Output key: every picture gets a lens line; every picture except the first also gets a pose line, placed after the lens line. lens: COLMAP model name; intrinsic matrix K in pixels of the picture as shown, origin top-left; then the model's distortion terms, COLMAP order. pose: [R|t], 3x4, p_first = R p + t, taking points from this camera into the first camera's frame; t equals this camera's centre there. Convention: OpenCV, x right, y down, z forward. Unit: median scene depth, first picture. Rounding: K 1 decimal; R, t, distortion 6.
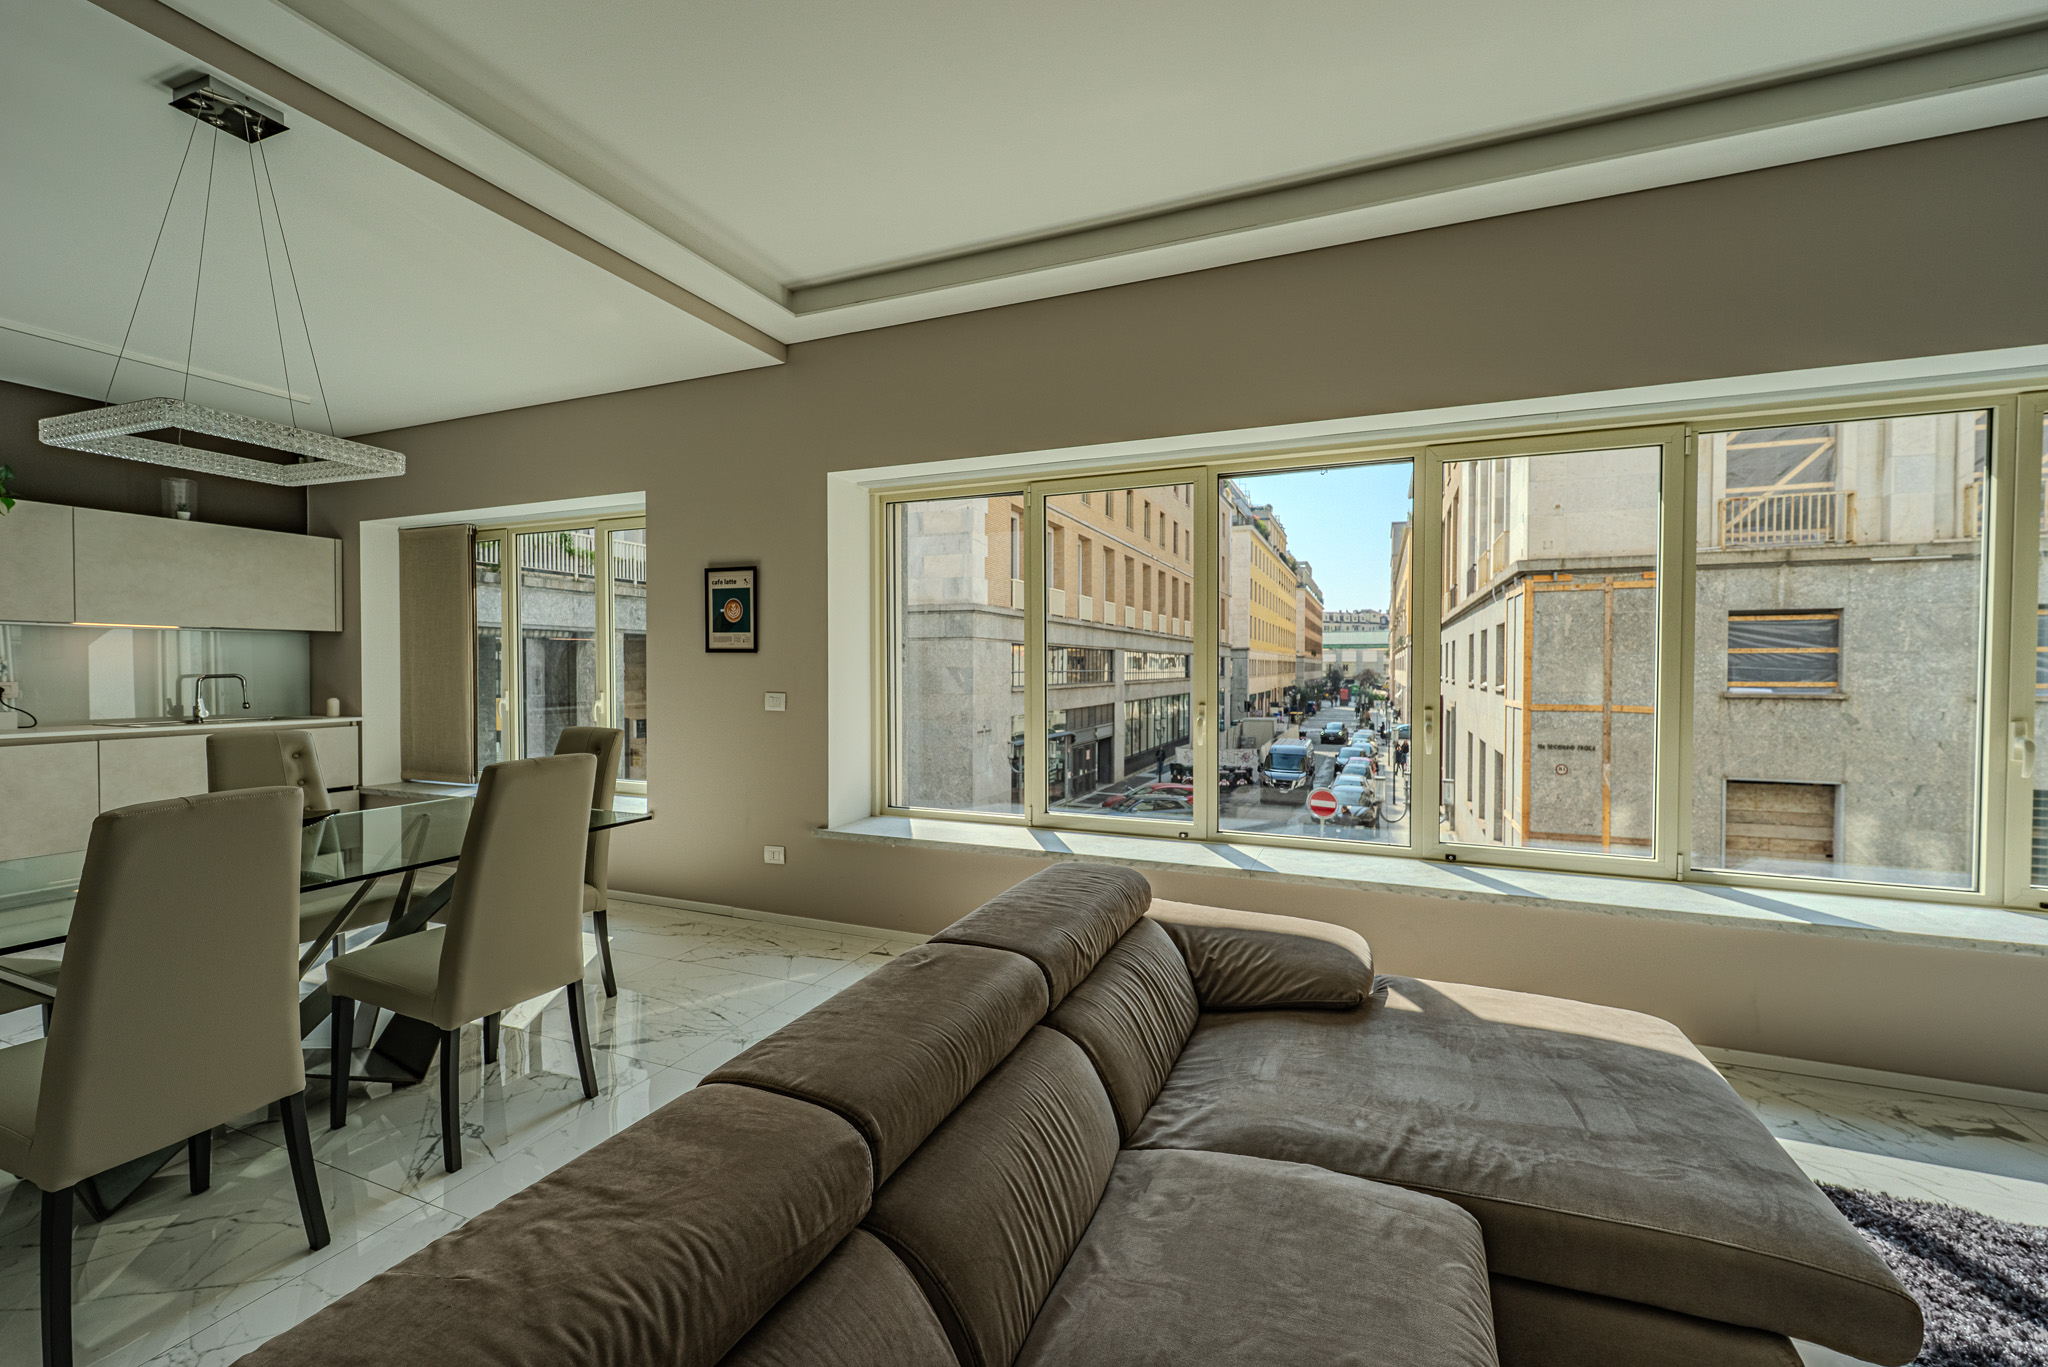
lens RADIAL K [[845.6, 0, 1024.0], [0, 845.6, 683.5], [0, 0, 1]] dist [0.000004, -0.000435]
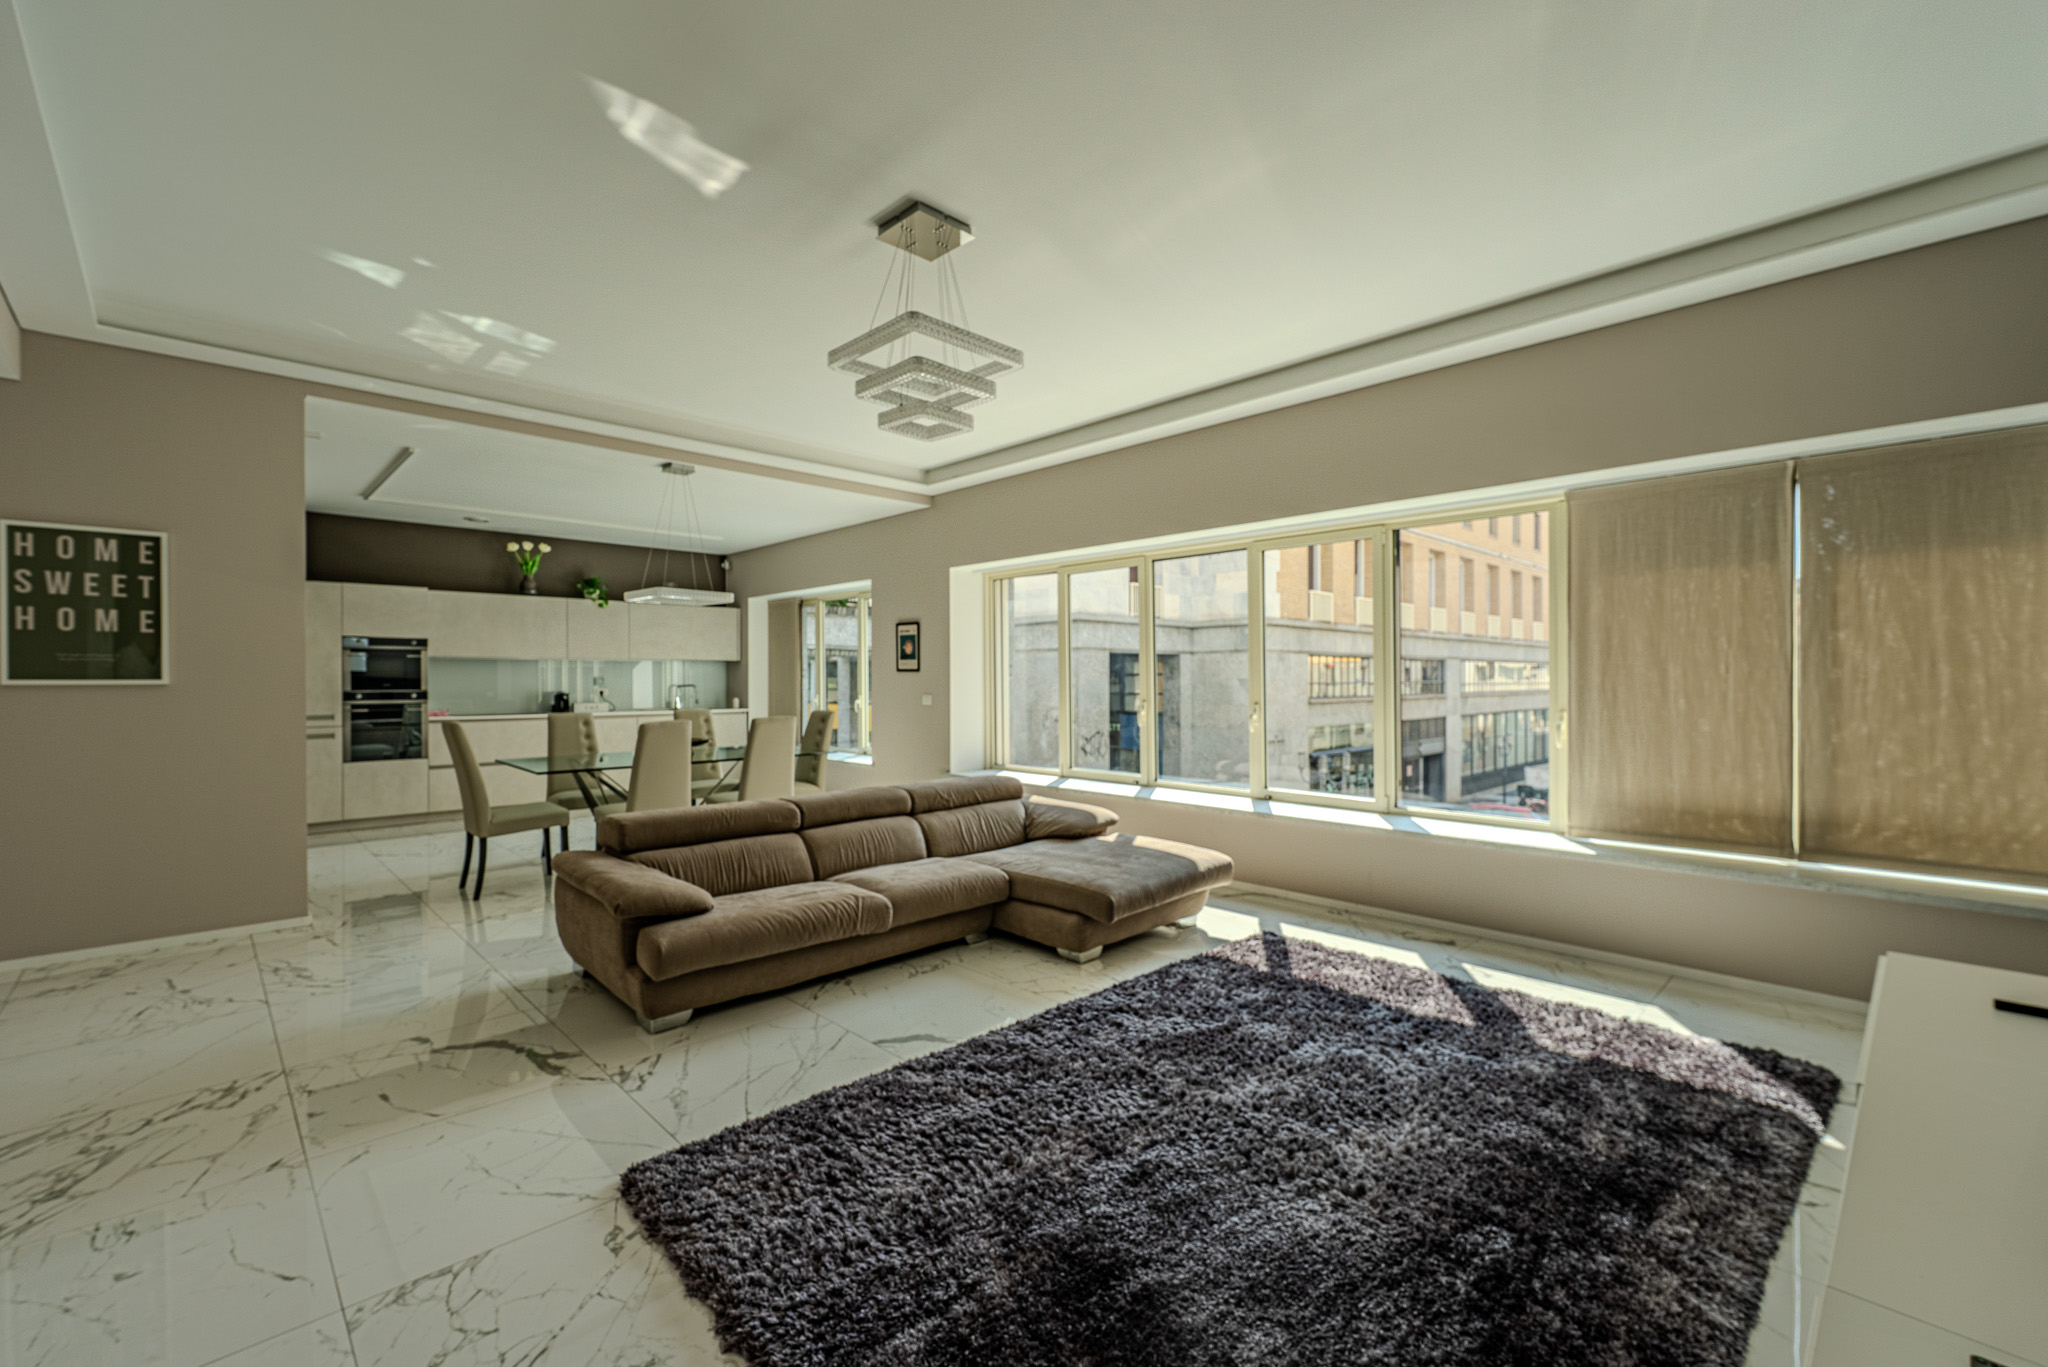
lens RADIAL K [[845.6, 0, 1024.0], [0, 845.6, 683.5], [0, 0, 1]] dist [0.000004, -0.000435]
pose [[0.922222, -0.001527, -0.386659, 0.140995], [-0.003920, 0.999904, -0.013298, 0.002783], [0.386642, 0.013780, 0.922127, -0.133051]]
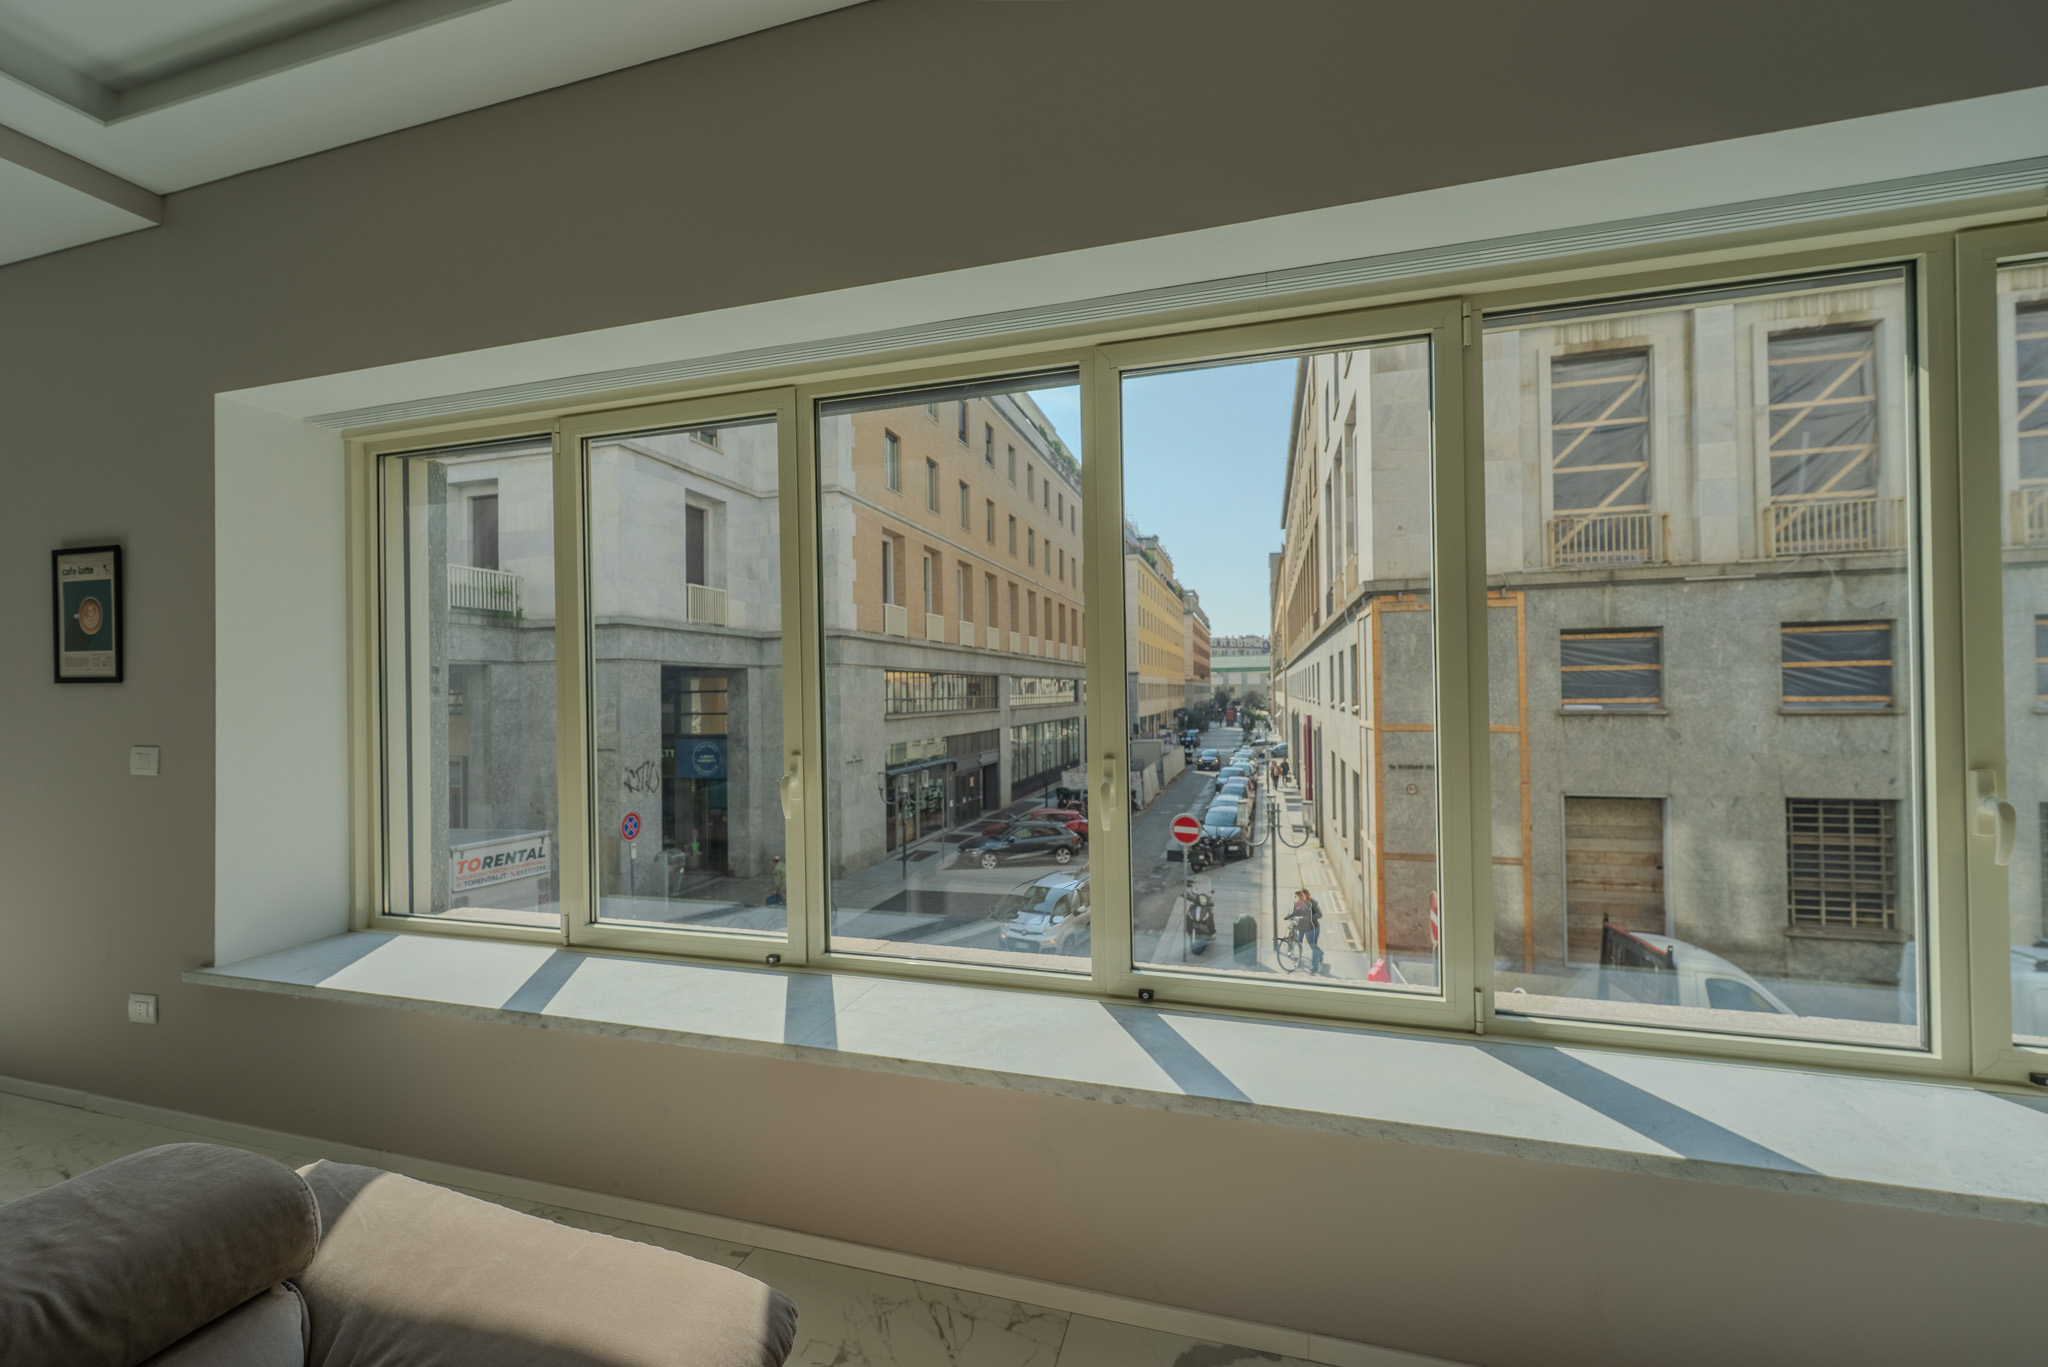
lens RADIAL K [[831.4, 0, 1018.9], [0, 831.4, 682.7], [0, 0, 1]] dist [0.001109, -0.000118]
pose [[0.993459, -0.012967, 0.113447, 0.069178], [0.016582, 0.999382, -0.030985, -0.001587], [-0.112975, 0.032664, 0.993061, 0.078512]]
